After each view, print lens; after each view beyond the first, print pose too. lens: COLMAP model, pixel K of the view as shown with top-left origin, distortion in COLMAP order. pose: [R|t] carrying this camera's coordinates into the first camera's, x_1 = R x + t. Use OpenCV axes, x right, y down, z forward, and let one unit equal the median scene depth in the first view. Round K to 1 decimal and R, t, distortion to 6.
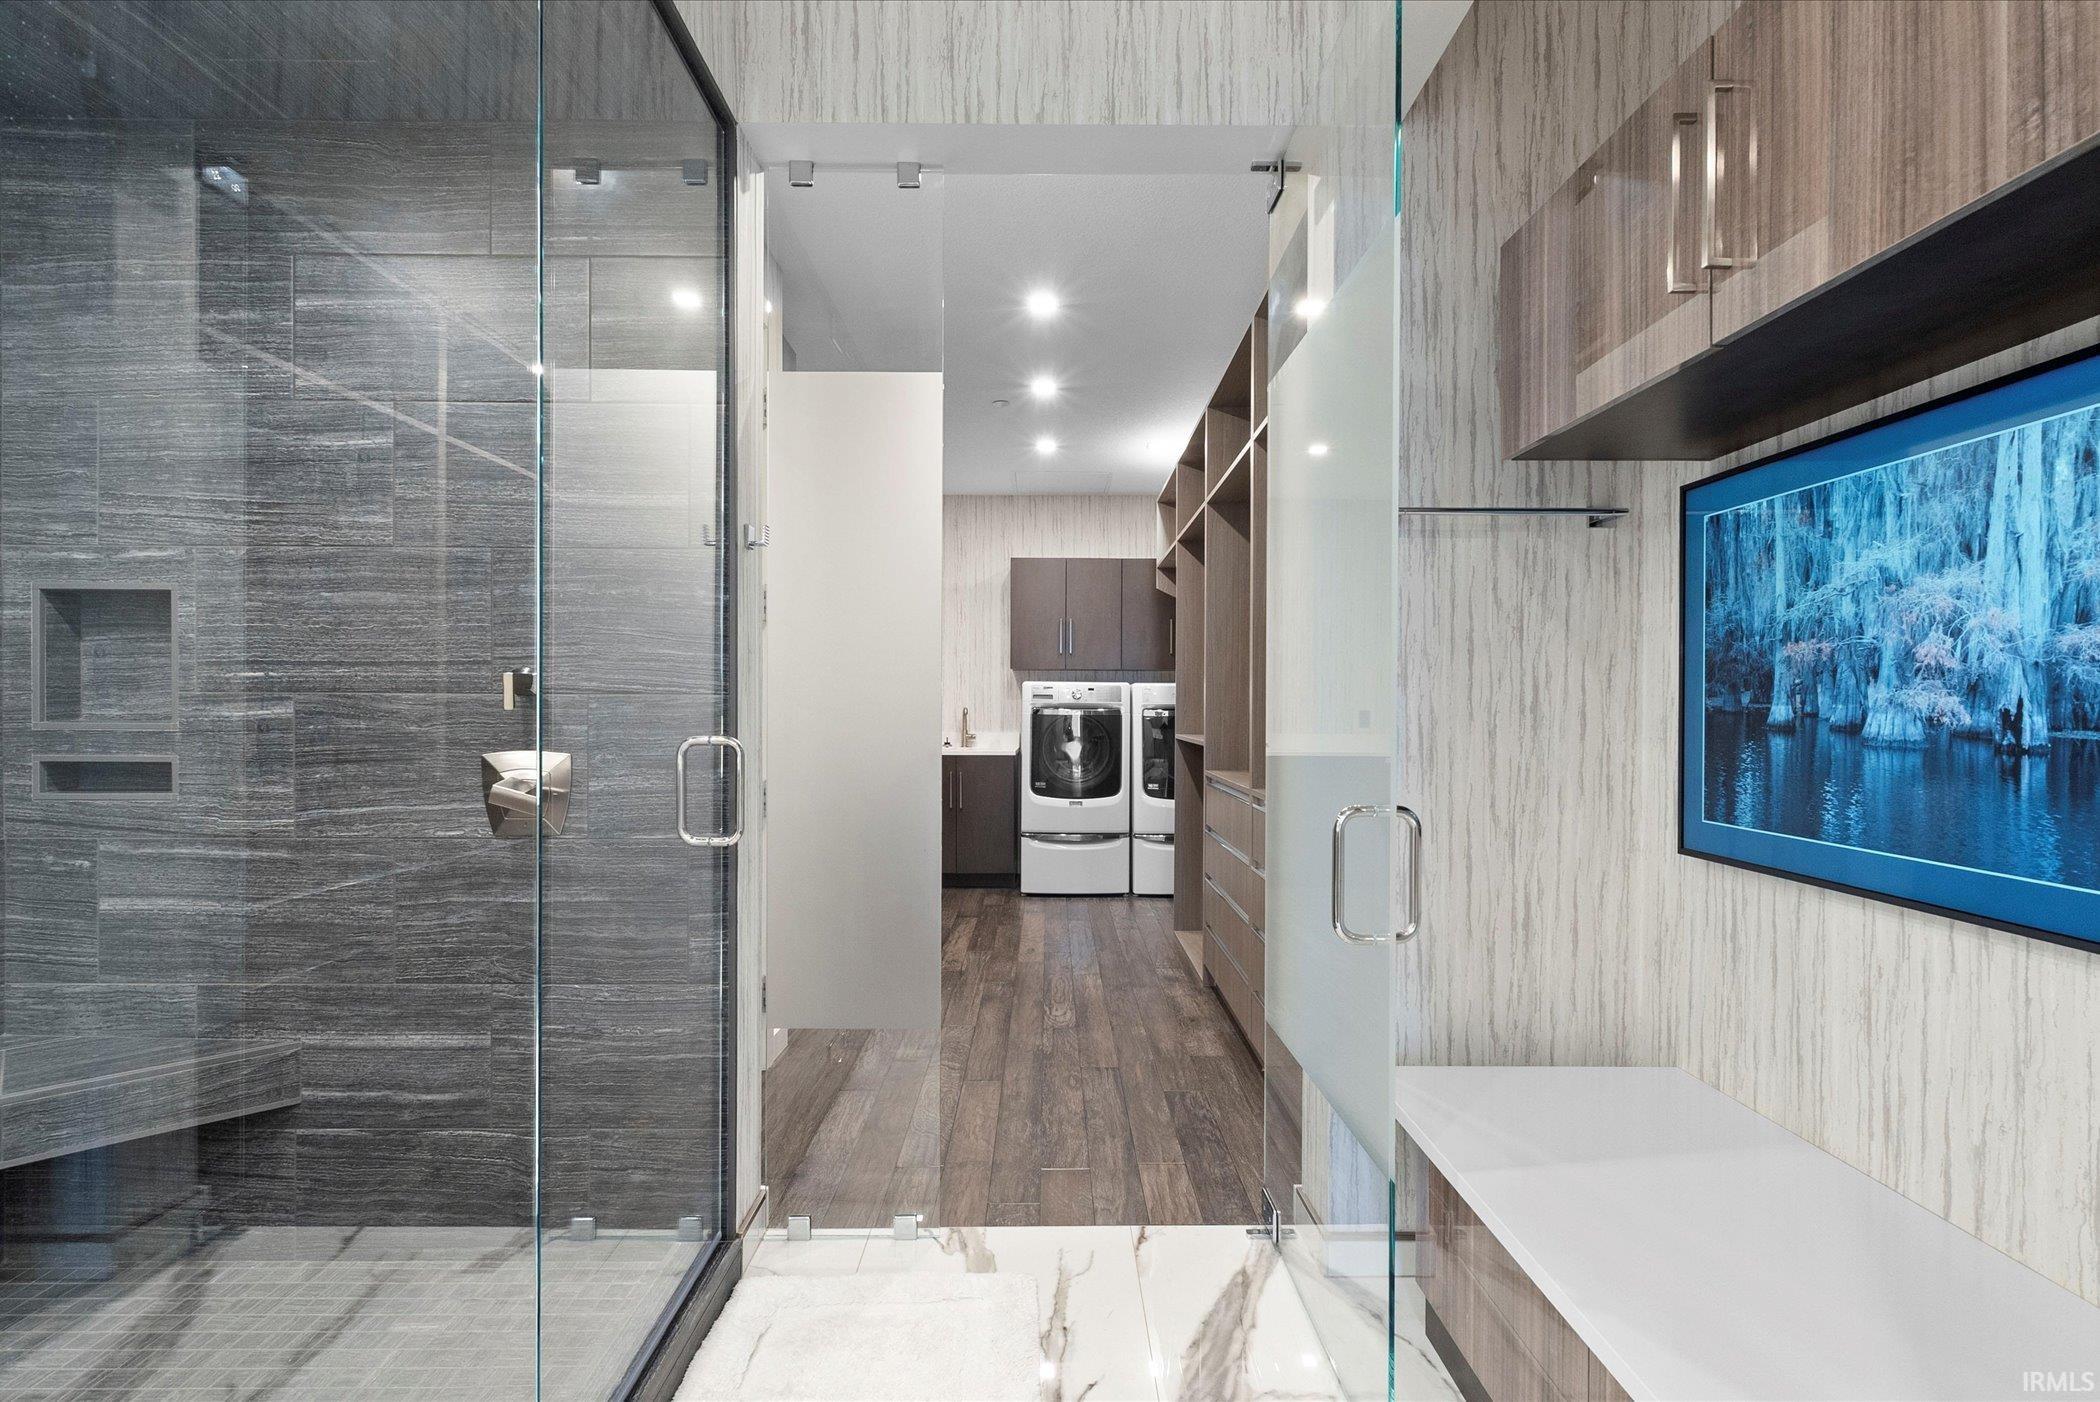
lens RADIAL K [[1019.3, 0, 1069.1], [0, 1019.3, 710.9], [0, 0, 1]] dist [0.004460, -0.002973]
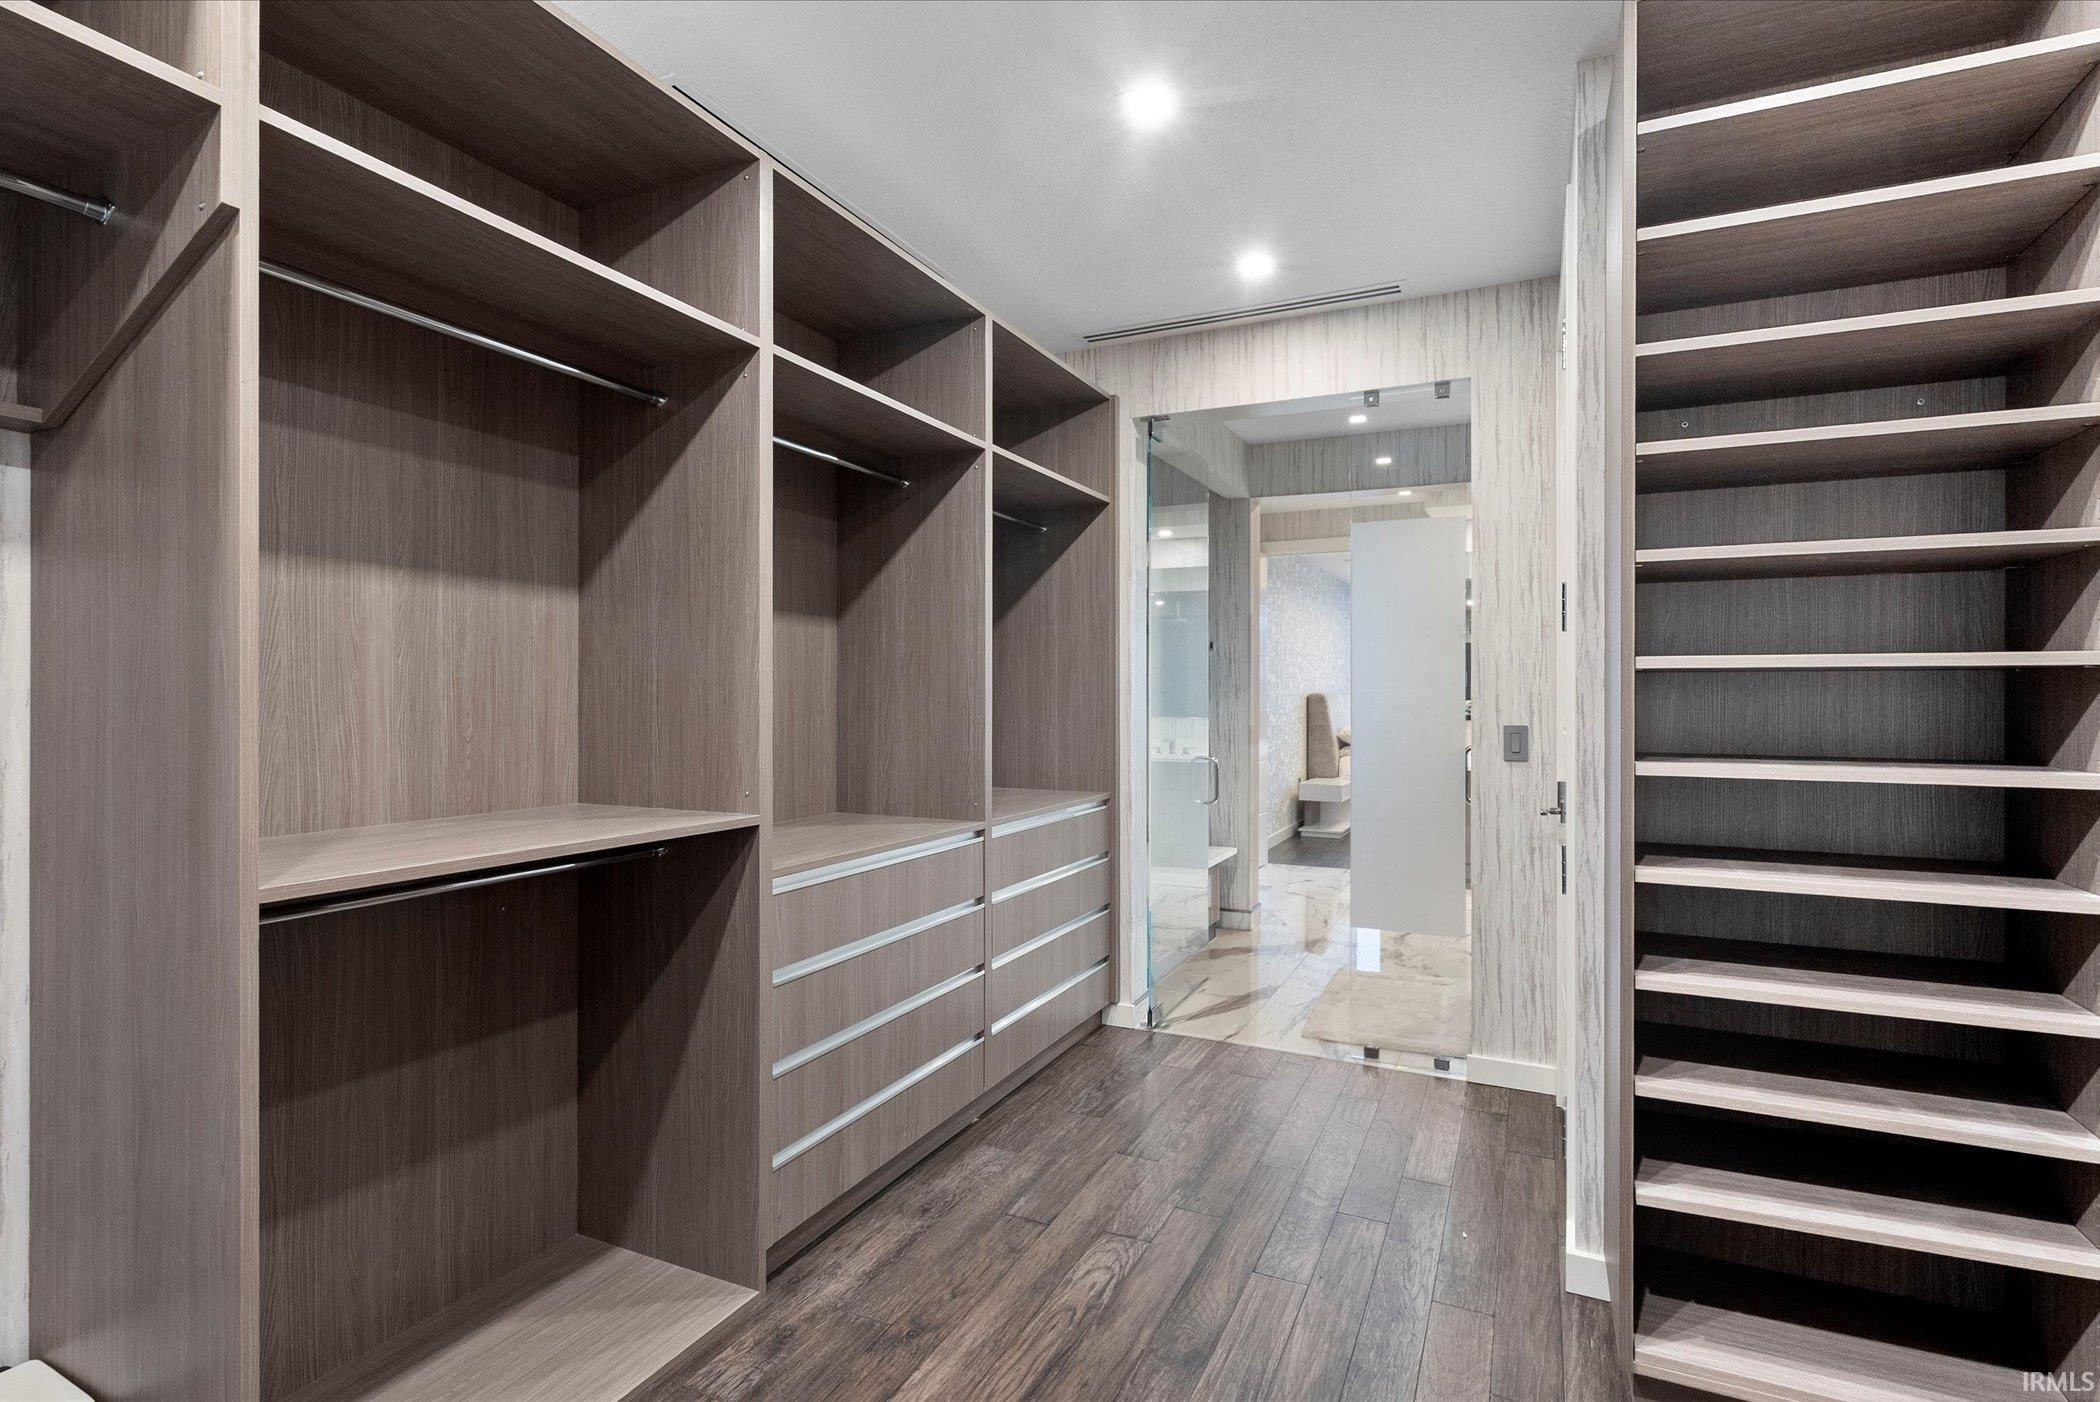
lens RADIAL K [[1019.3, 0, 1037.8], [0, 1019.3, 697.9], [0, 0, 1]] dist [0.004460, -0.002973]
pose [[-0.888193, -0.002450, 0.459464, -0.207052], [-0.000872, 0.999993, 0.003648, -0.028695], [-0.459470, 0.002840, -0.888189, 1.287214]]
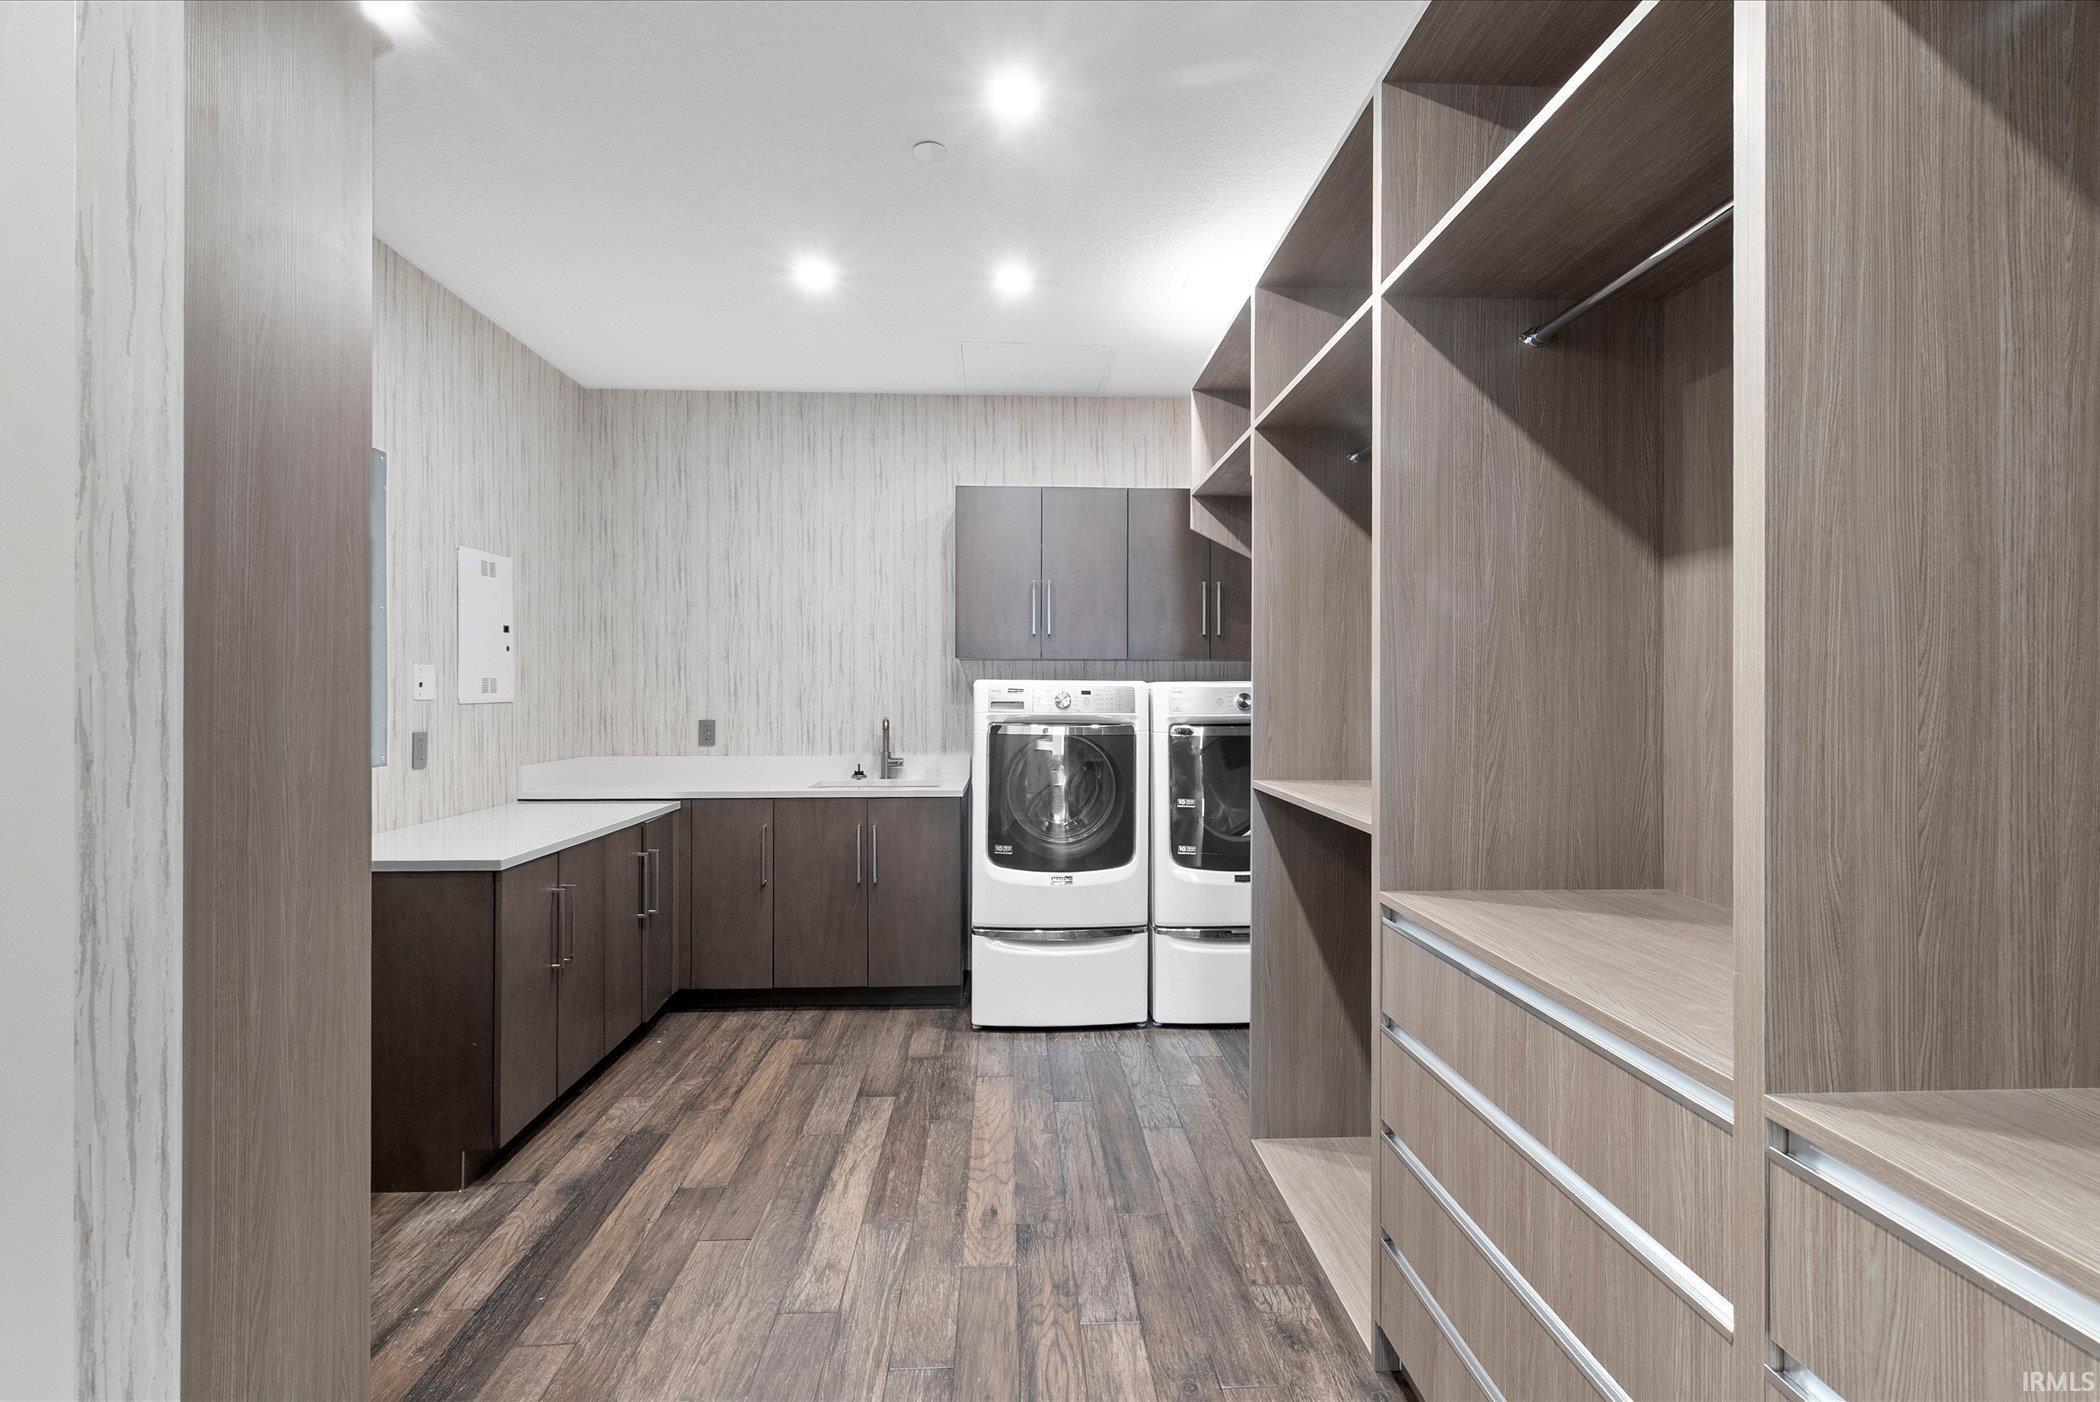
lens RADIAL K [[1019.3, 0, 1050.1], [0, 1019.3, 692.8], [0, 0, 1]] dist [0.004460, -0.002973]
pose [[0.999673, -0.002468, 0.025451, -0.020348], [0.002575, 0.999988, -0.004159, -0.024616], [-0.025441, 0.004223, 0.999667, 0.511967]]
